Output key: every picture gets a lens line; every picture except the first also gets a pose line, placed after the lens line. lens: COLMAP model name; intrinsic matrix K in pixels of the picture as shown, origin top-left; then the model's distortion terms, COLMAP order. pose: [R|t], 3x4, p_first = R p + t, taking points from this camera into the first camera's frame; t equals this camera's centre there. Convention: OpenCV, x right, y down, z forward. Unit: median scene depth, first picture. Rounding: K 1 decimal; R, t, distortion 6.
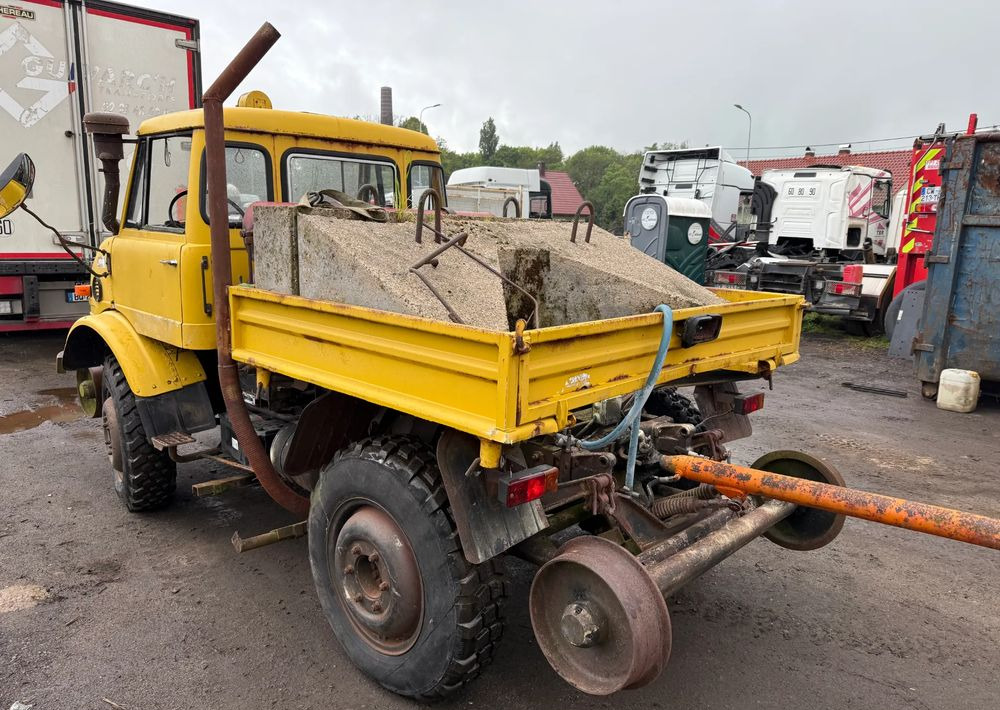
lens RADIAL K [[717.1, 0, 500.0], [0, 717.1, 355.0], [0, 0, 1]] dist [0.010654, -0.003931]
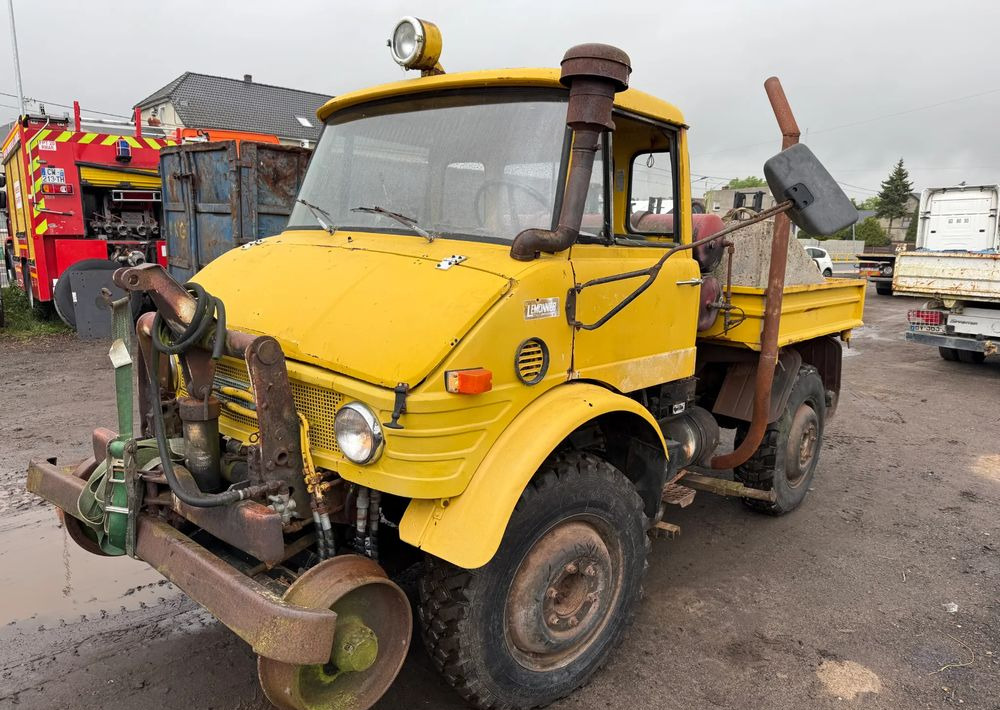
lens RADIAL K [[717.1, 0, 500.0], [0, 717.1, 355.0], [0, 0, 1]] dist [0.010654, -0.003931]
pose [[-0.045123, -0.195738, 0.979618, -0.664969], [0.151277, 0.967969, 0.200378, -0.127560], [-0.987461, 0.157235, -0.014067, 0.638512]]
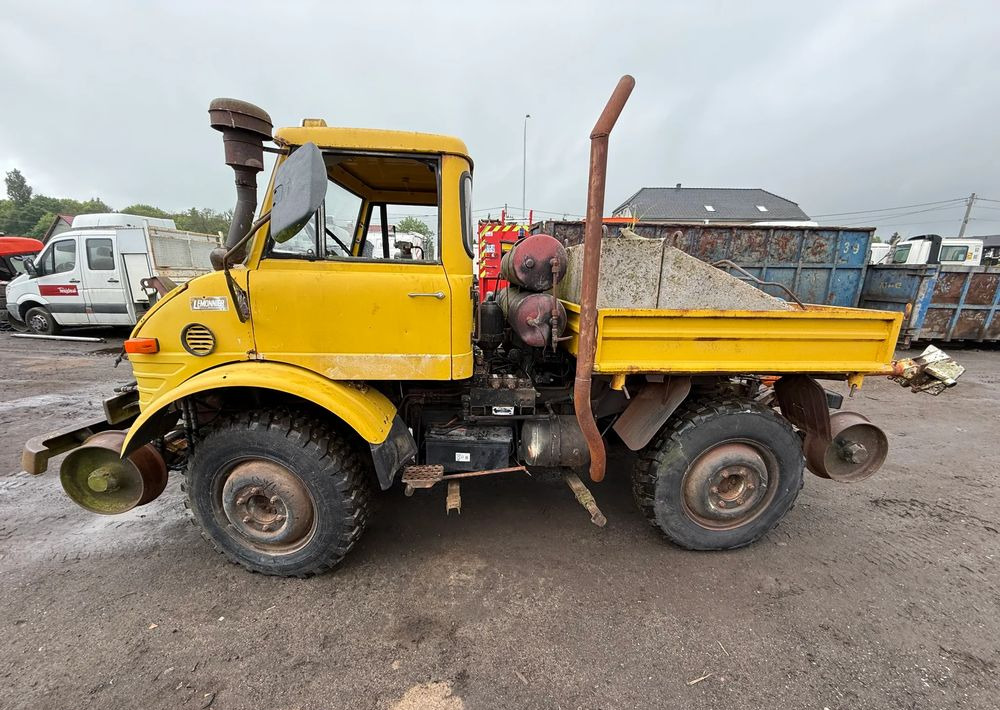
lens RADIAL K [[402.9, 0, 499.3], [0, 402.9, 368.7], [0, 0, 1]] dist [0.002334, 0.000048]
pose [[0.664986, -0.188163, 0.722764, -0.410640], [0.136172, 0.982068, 0.130382, -0.045985], [-0.734337, 0.011718, 0.678684, 0.290378]]
